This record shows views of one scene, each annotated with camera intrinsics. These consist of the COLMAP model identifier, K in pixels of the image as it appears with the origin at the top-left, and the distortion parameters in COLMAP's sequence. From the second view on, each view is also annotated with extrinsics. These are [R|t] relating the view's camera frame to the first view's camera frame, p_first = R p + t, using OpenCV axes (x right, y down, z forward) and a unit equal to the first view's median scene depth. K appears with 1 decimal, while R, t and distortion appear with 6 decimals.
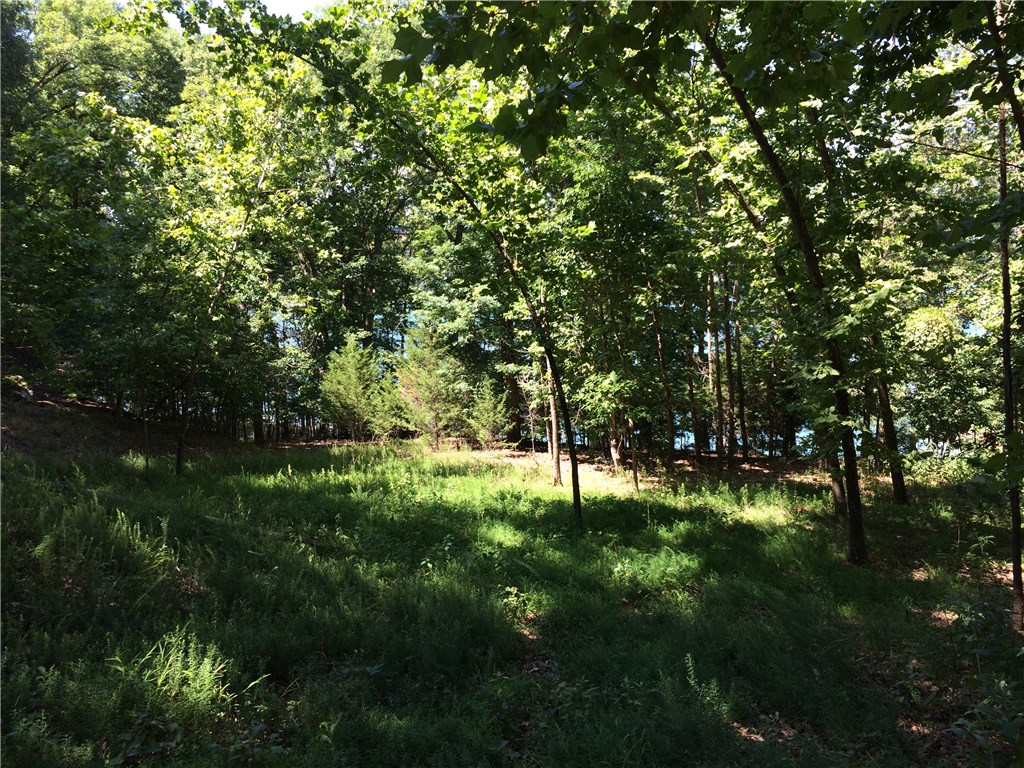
lens RADIAL K [[895.1, 0, 506.8], [0, 895.1, 387.7], [0, 0, 1]] dist [0.016627, -0.000672]
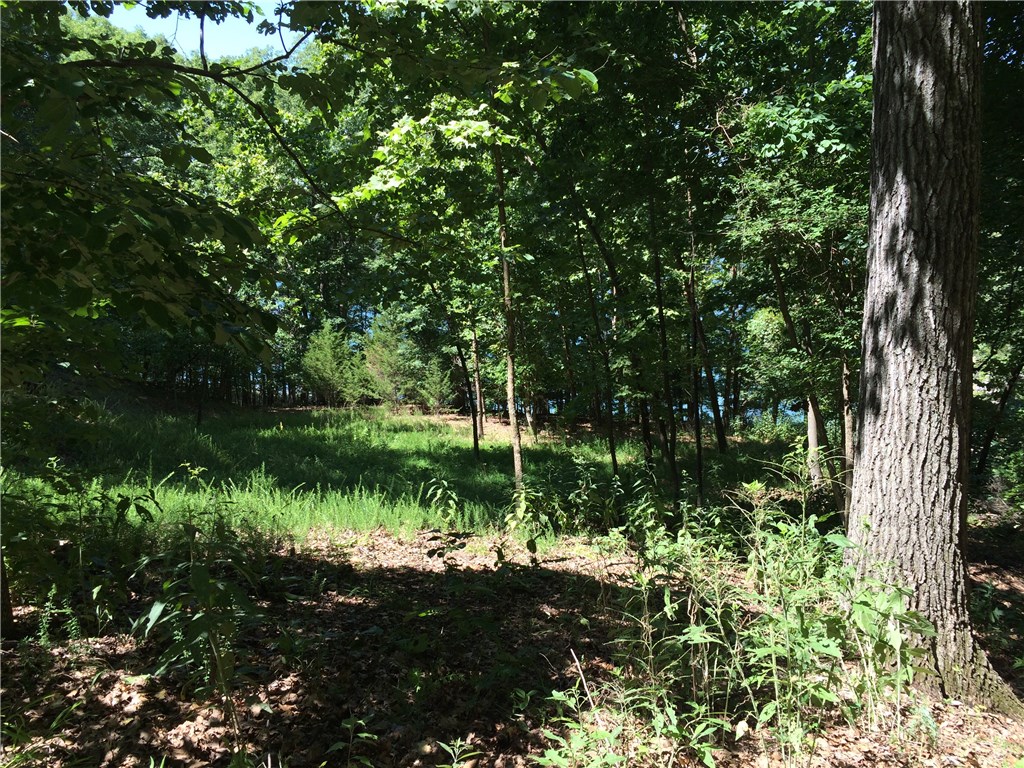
lens RADIAL K [[895.1, 0, 517.7], [0, 895.1, 380.4], [0, 0, 1]] dist [0.016627, -0.000672]
pose [[0.999329, 0.009906, 0.035253, 0.047344], [-0.010794, 0.999627, 0.025104, -0.011047], [-0.034991, -0.025468, 0.999063, -0.256341]]
